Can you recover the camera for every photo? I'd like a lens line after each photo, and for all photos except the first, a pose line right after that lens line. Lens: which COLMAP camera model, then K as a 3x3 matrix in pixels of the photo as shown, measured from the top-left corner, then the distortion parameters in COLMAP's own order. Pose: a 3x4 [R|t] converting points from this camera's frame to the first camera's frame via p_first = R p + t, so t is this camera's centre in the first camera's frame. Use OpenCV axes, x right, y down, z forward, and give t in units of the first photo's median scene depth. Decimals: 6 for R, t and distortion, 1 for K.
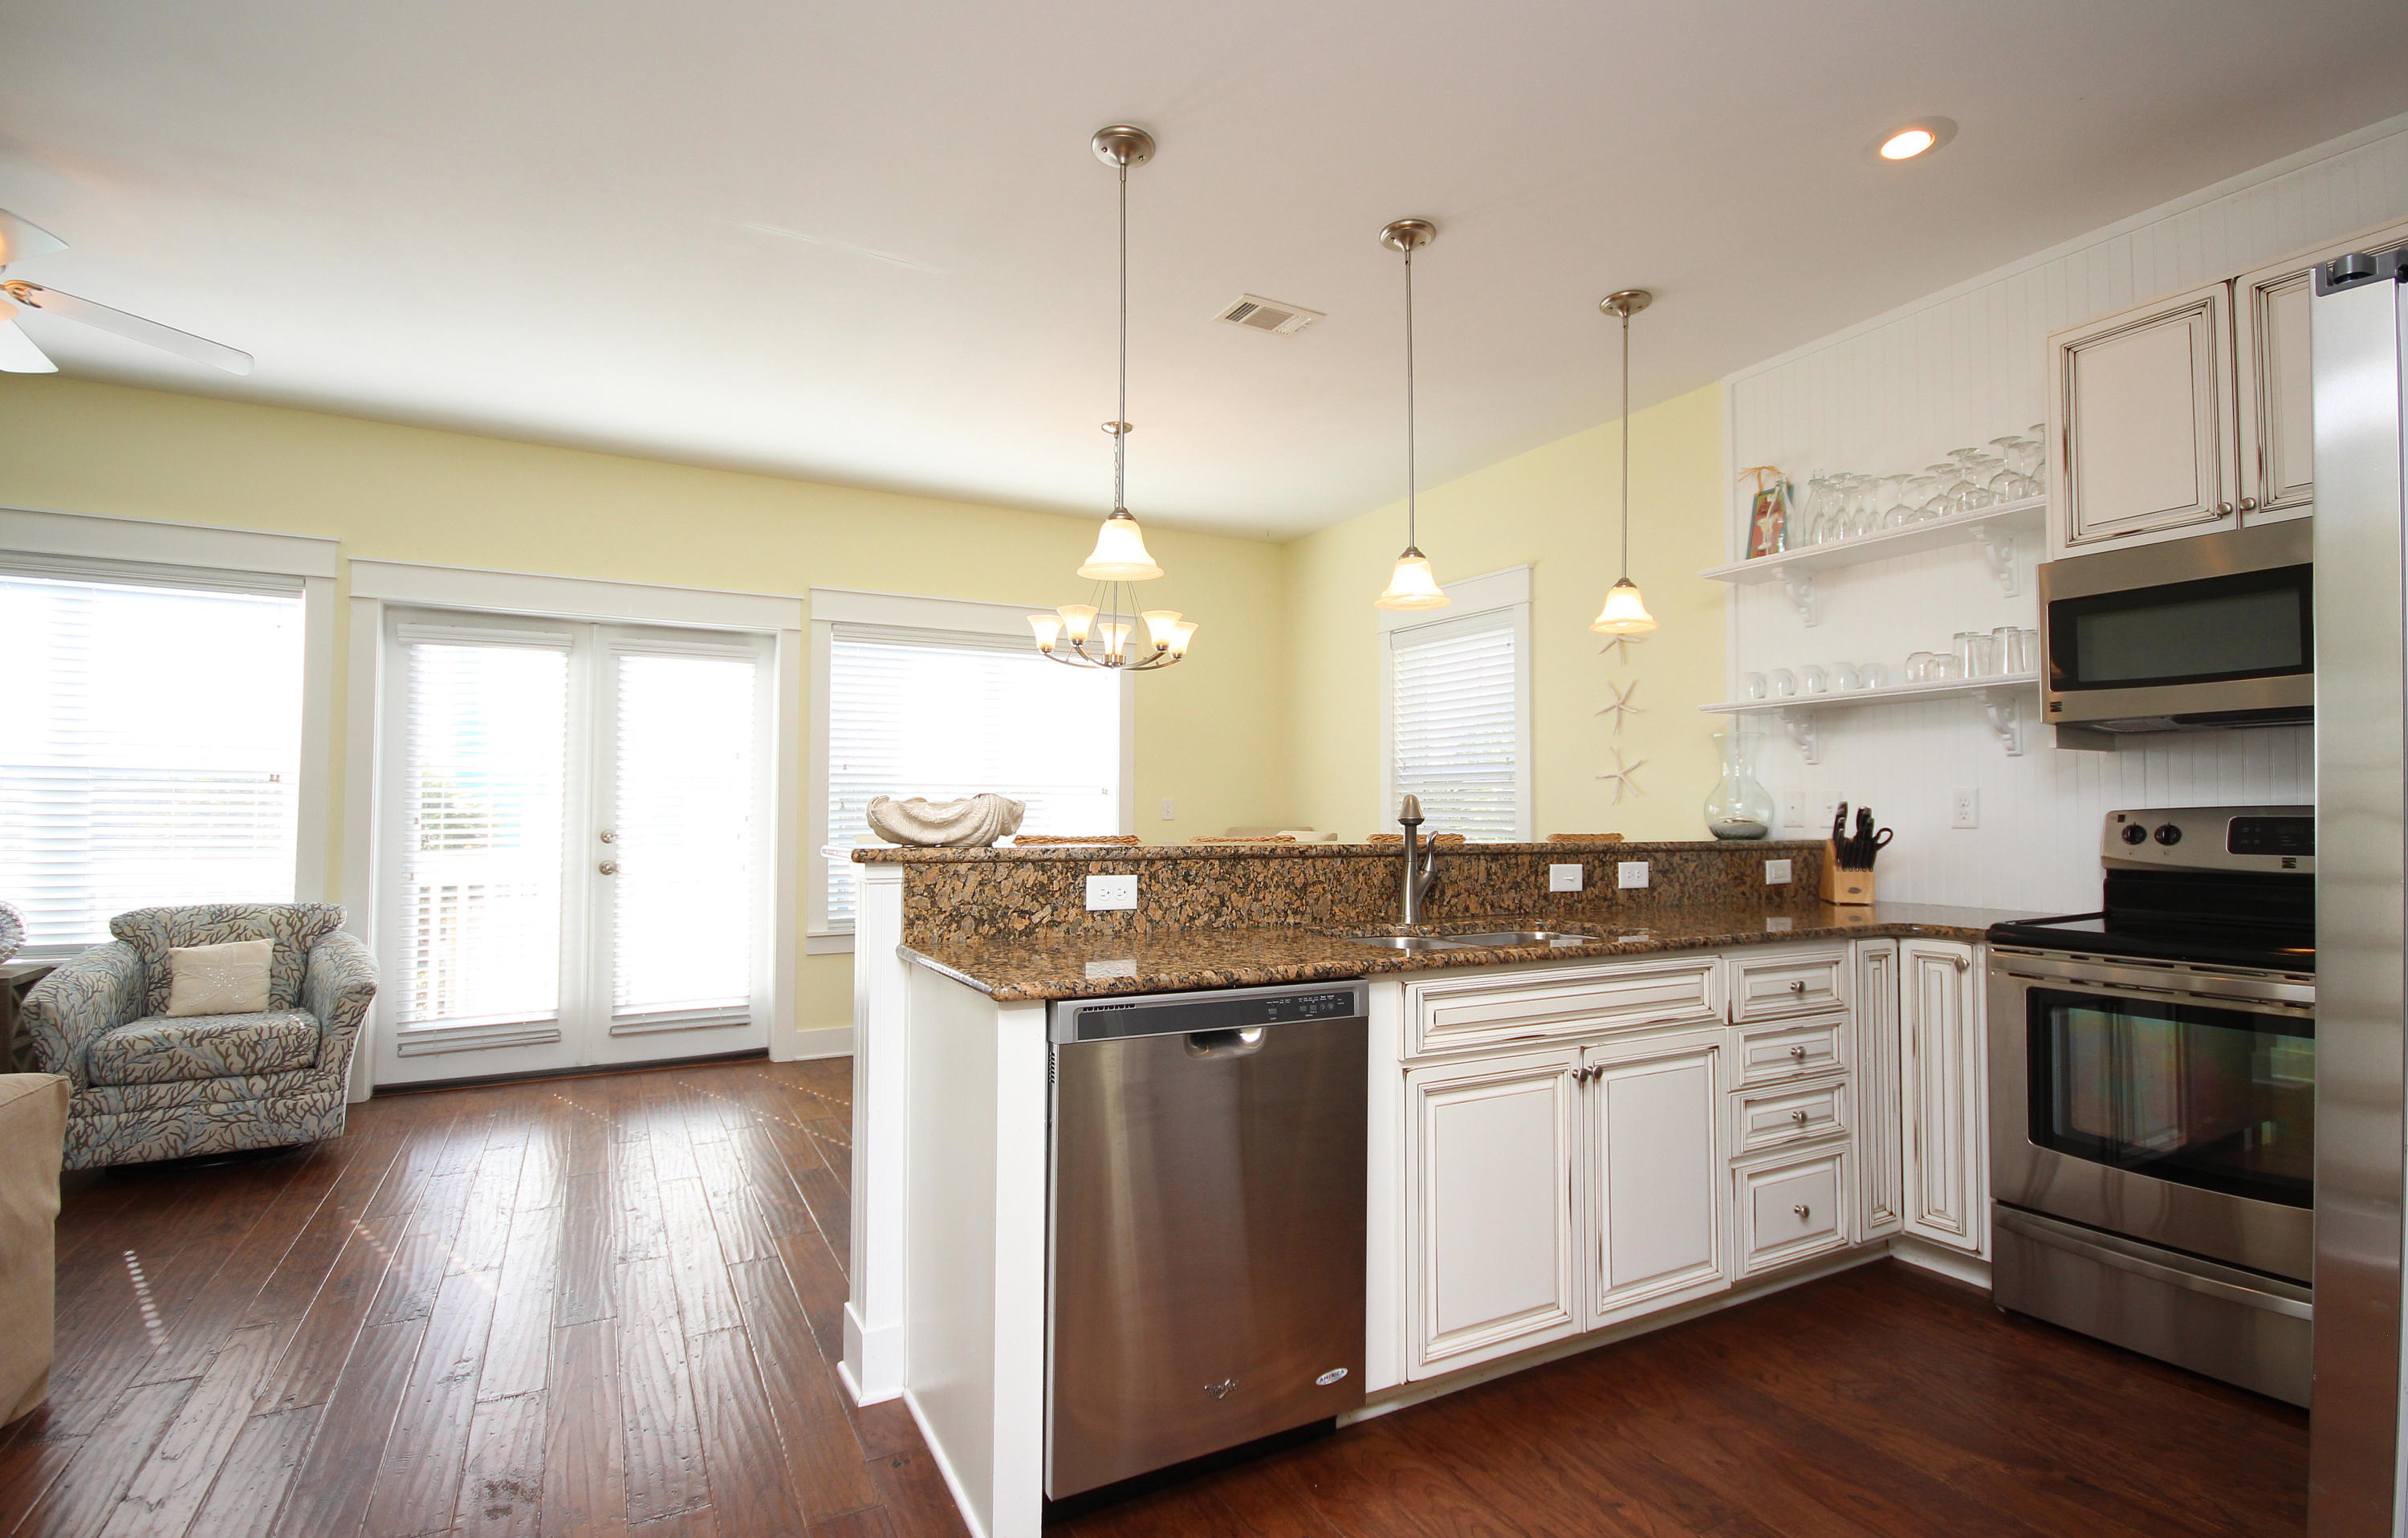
lens RADIAL K [[1132.2, 0, 1223.1], [0, 1132.2, 777.5], [0, 0, 1]] dist [0.008285, -0.010870]
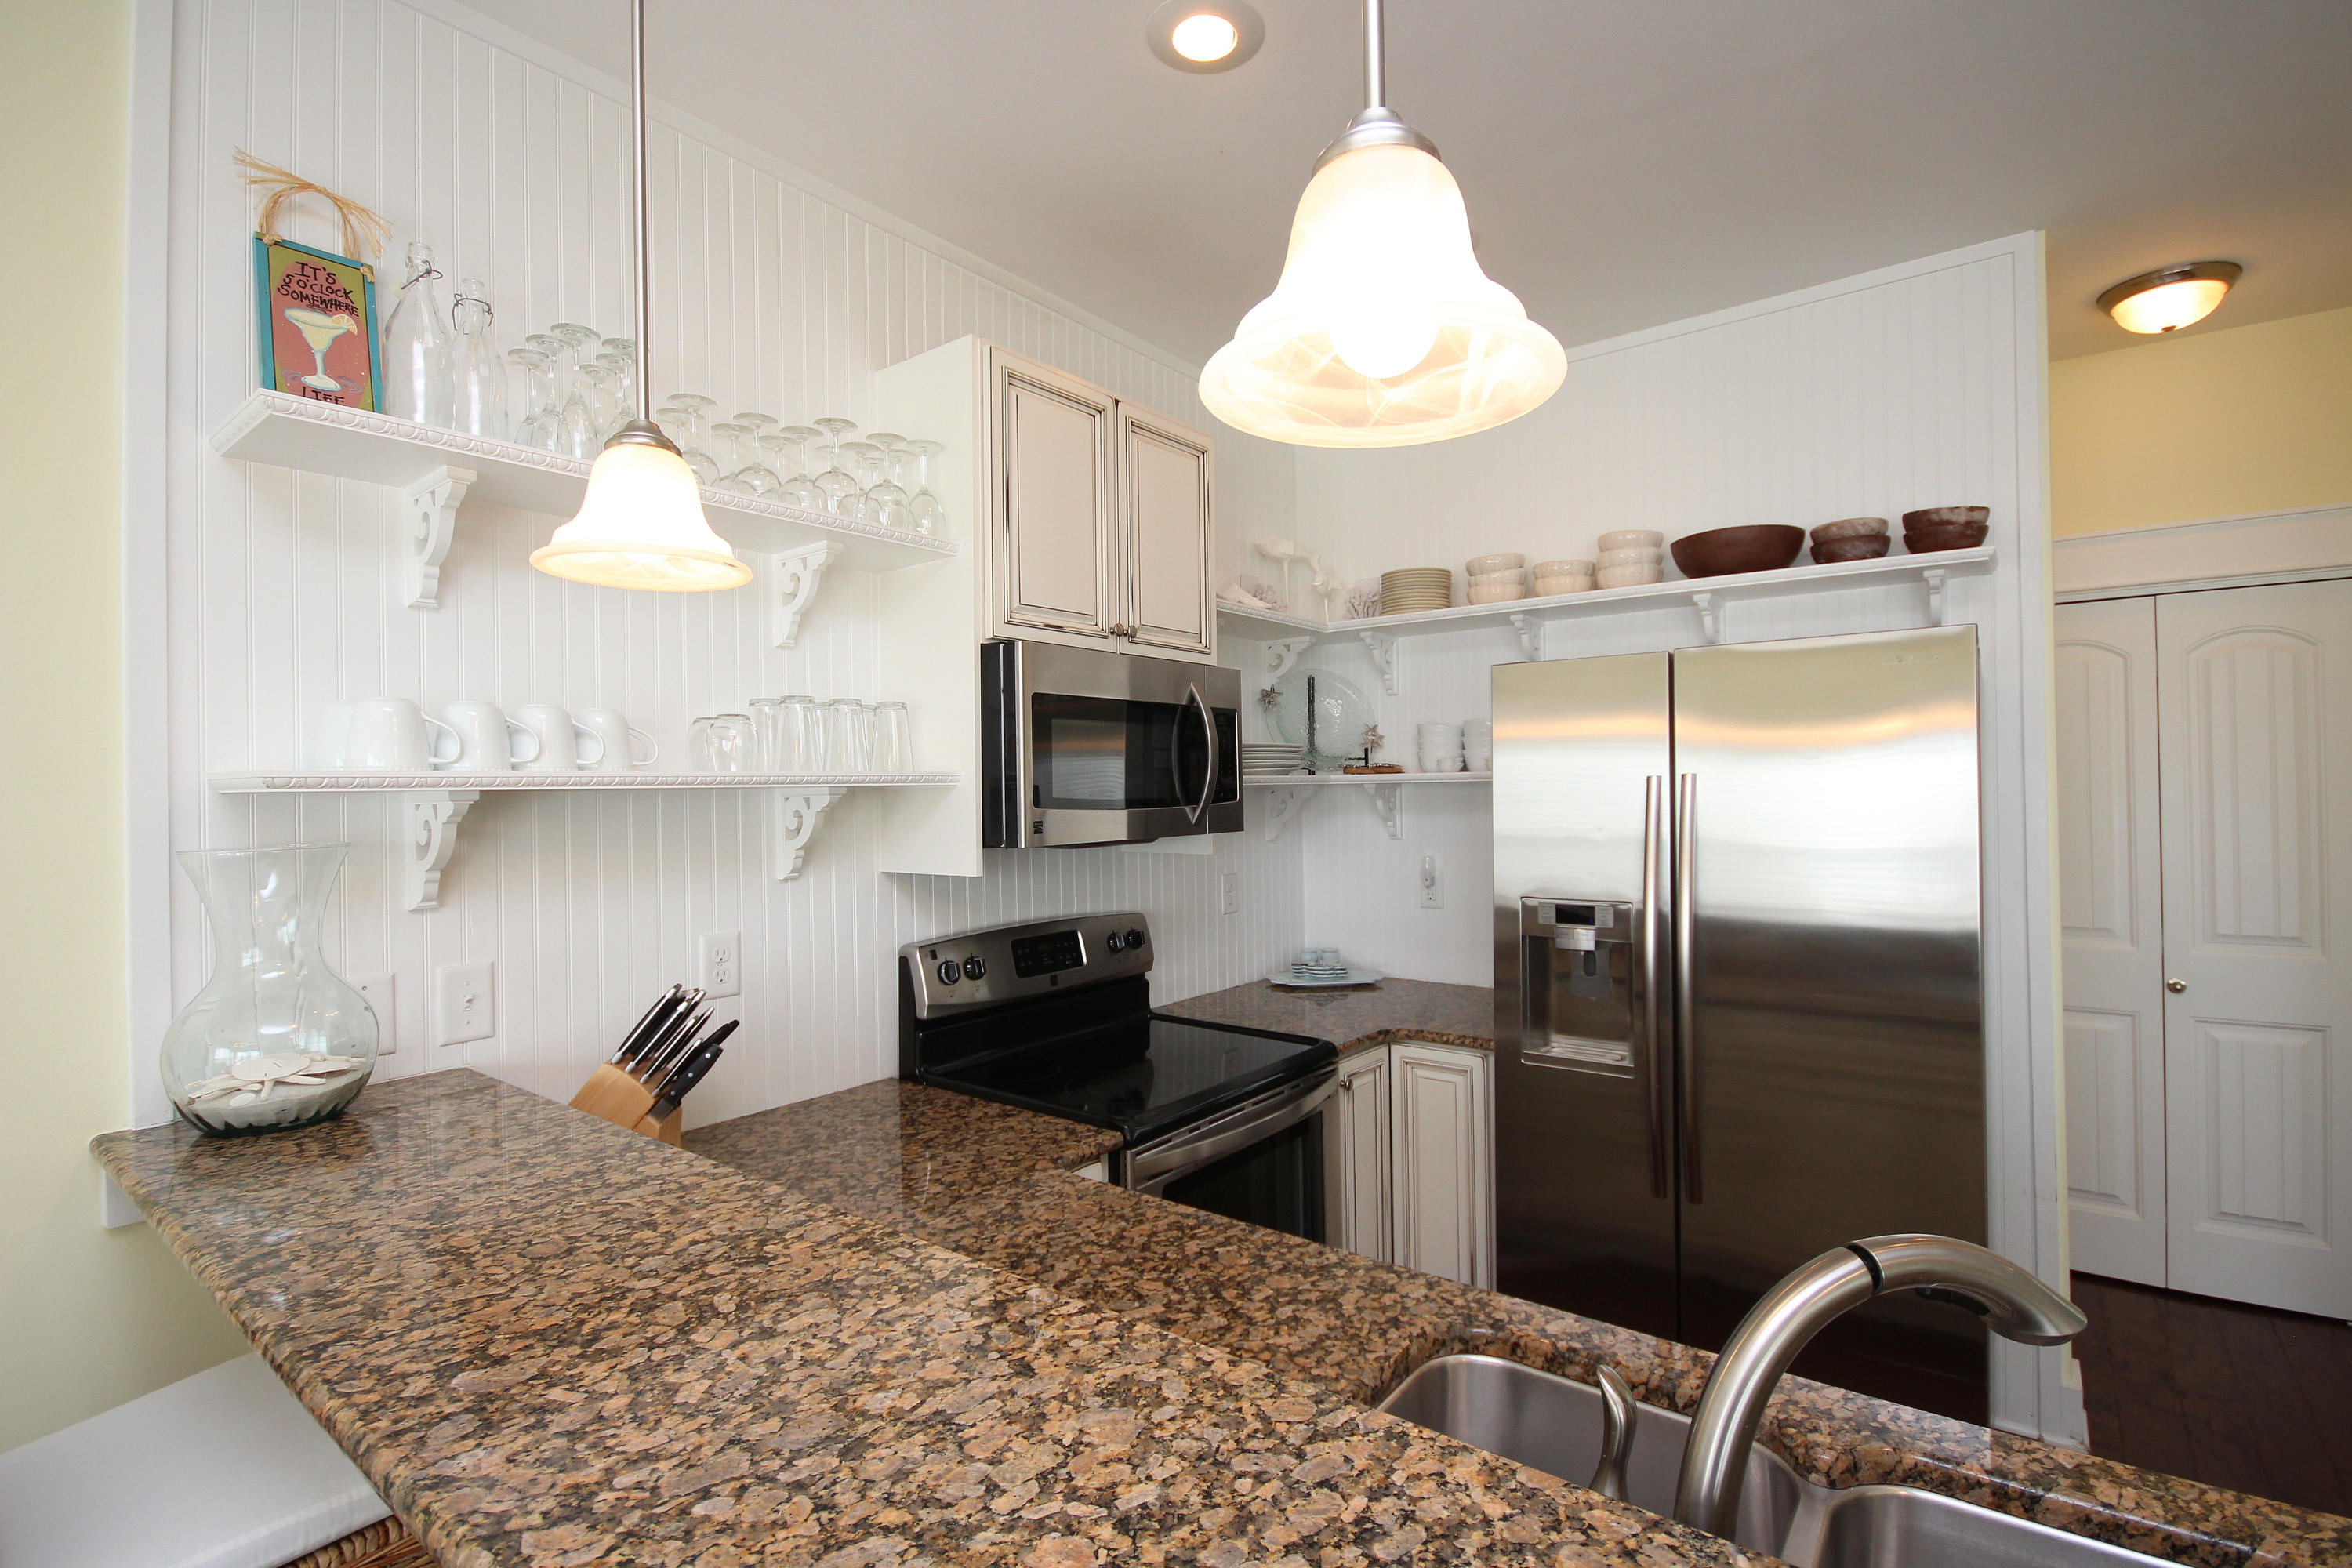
lens RADIAL K [[1084.0, 0, 1186.1], [0, 1084.0, 784.7], [0, 0, 1]] dist [0.004915, -0.008091]
pose [[-0.393385, 0.007948, 0.919339, -0.001798], [-0.016545, 0.999739, -0.015723, -0.068859], [-0.919225, -0.021396, -0.393151, 1.010522]]
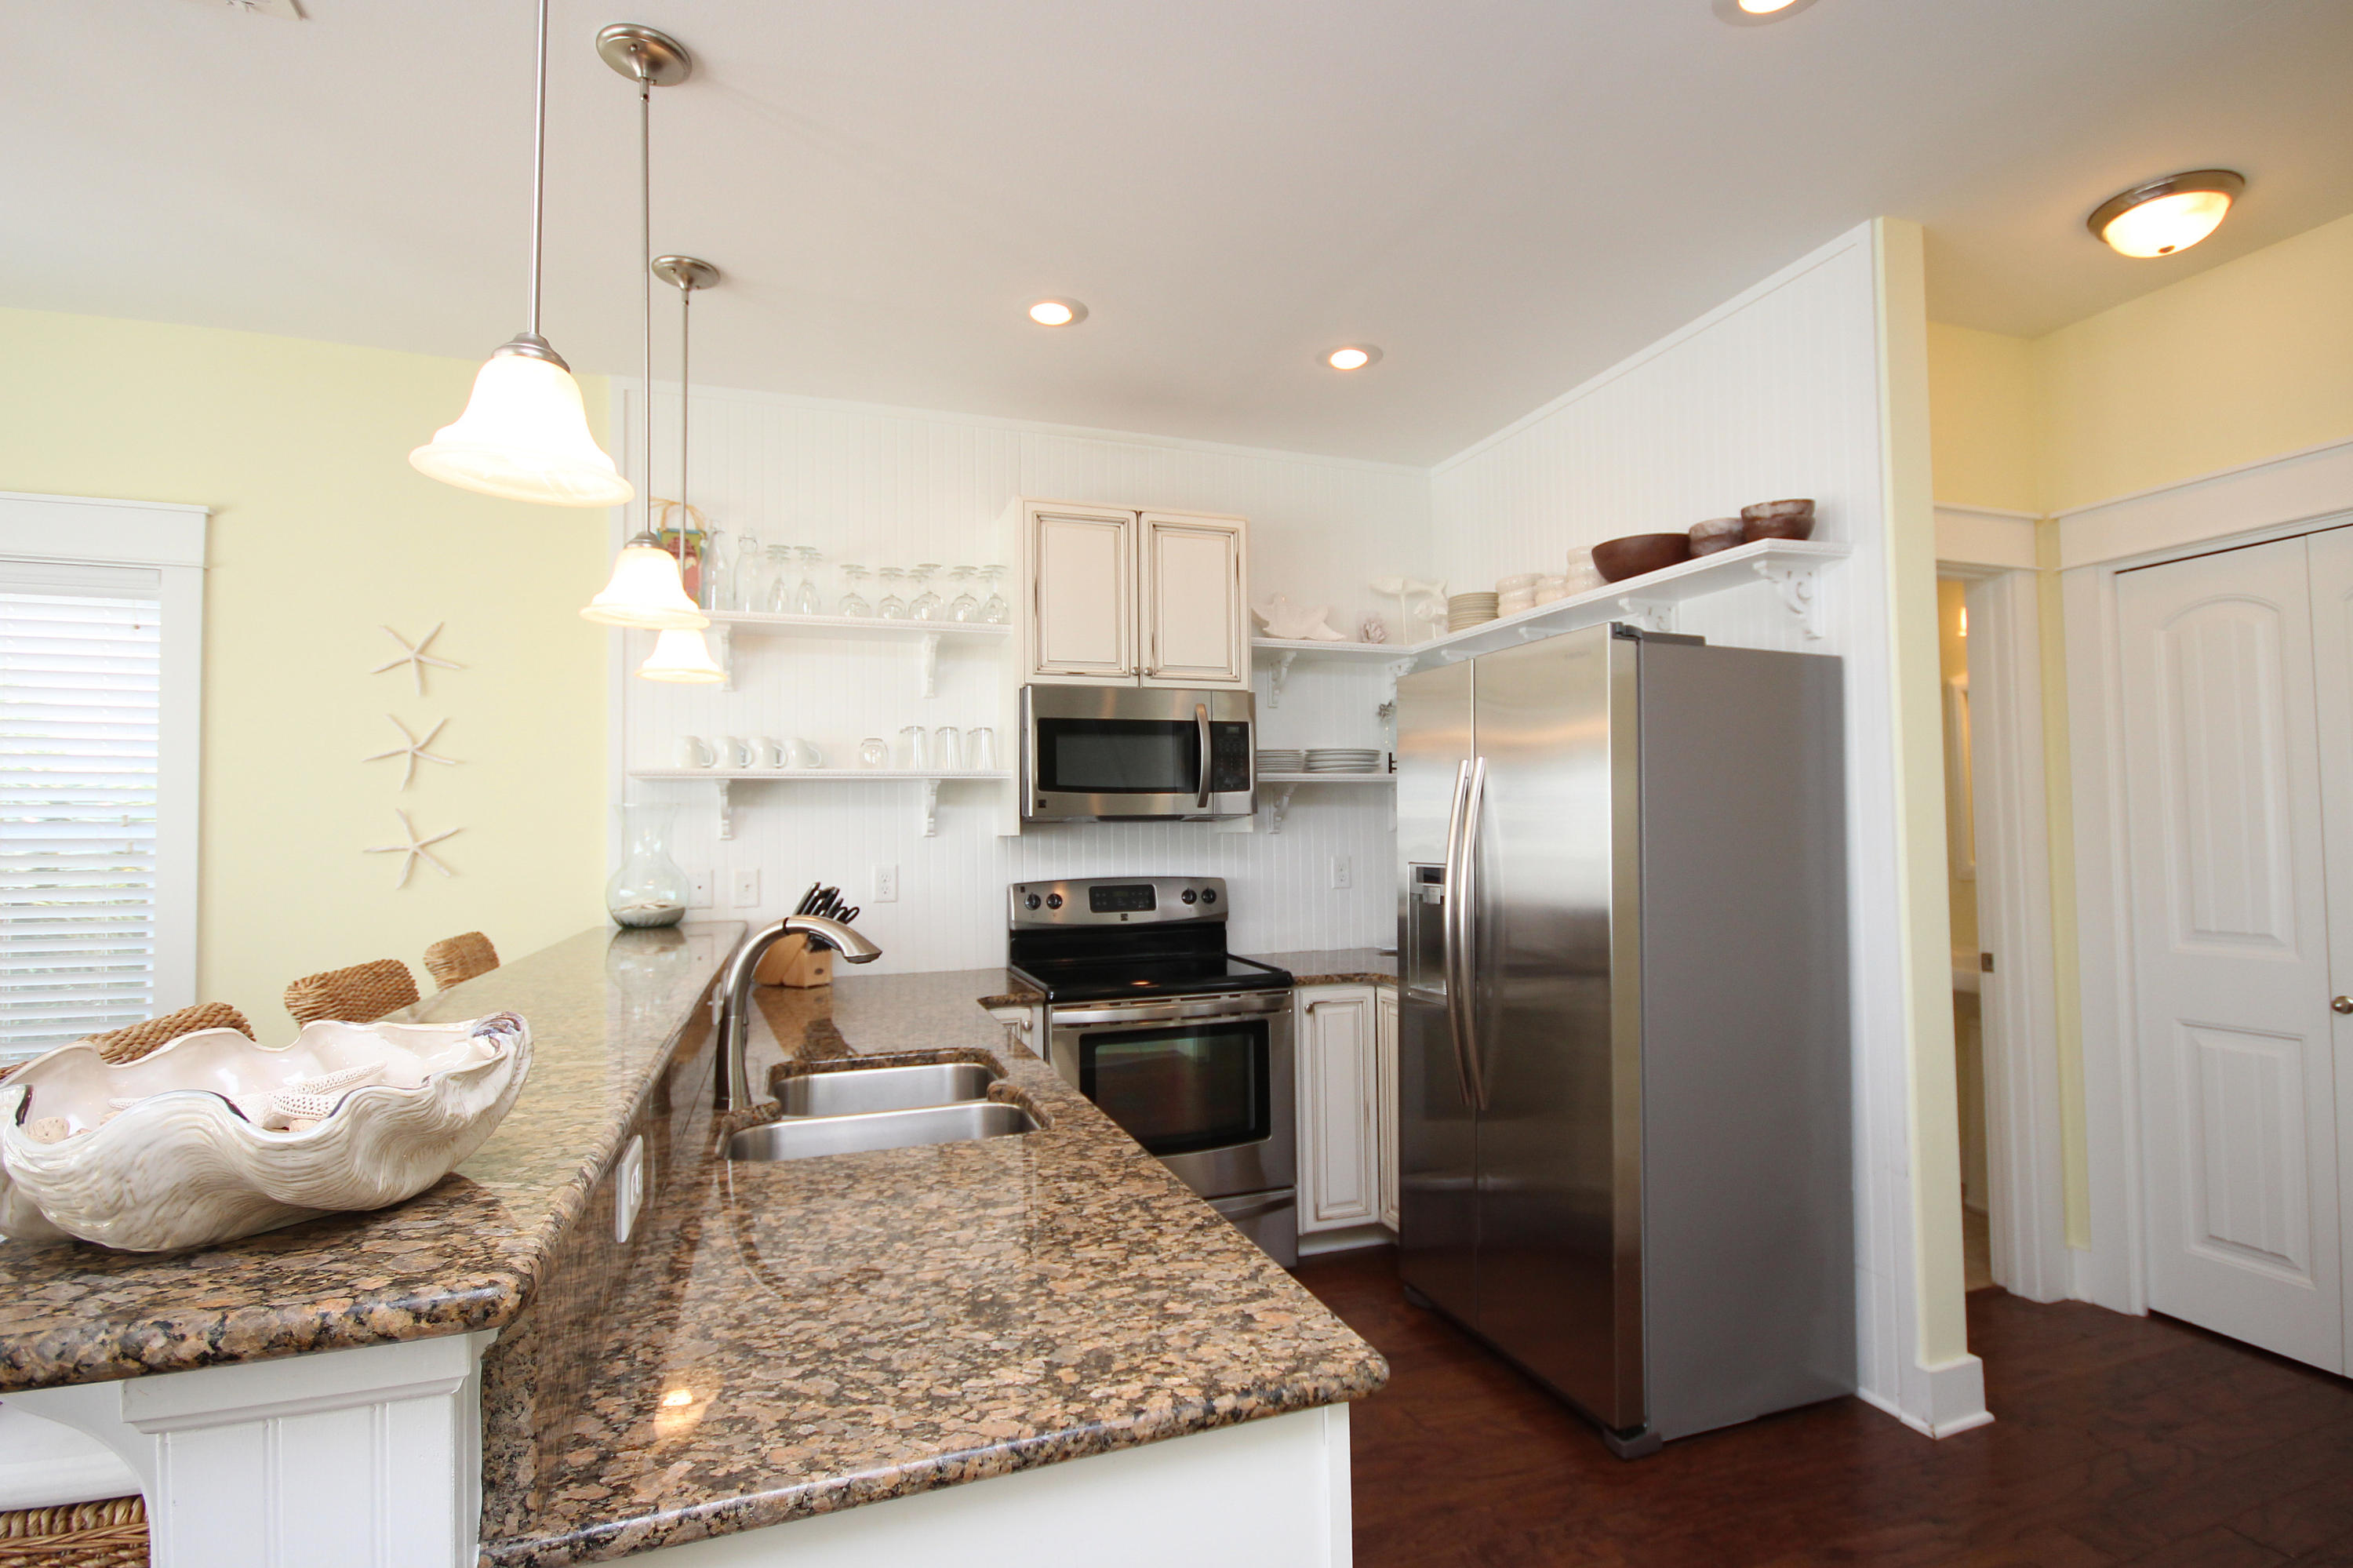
lens RADIAL K [[1140.0, 0, 1229.2], [0, 1140.0, 788.5], [0, 0, 1]] dist [-0.003871, 0.000886]
pose [[0.143468, 0.033081, 0.989102, -0.392093], [-0.019320, 0.999344, -0.030621, -0.037479], [-0.989466, -0.014716, 0.144013, 0.519585]]
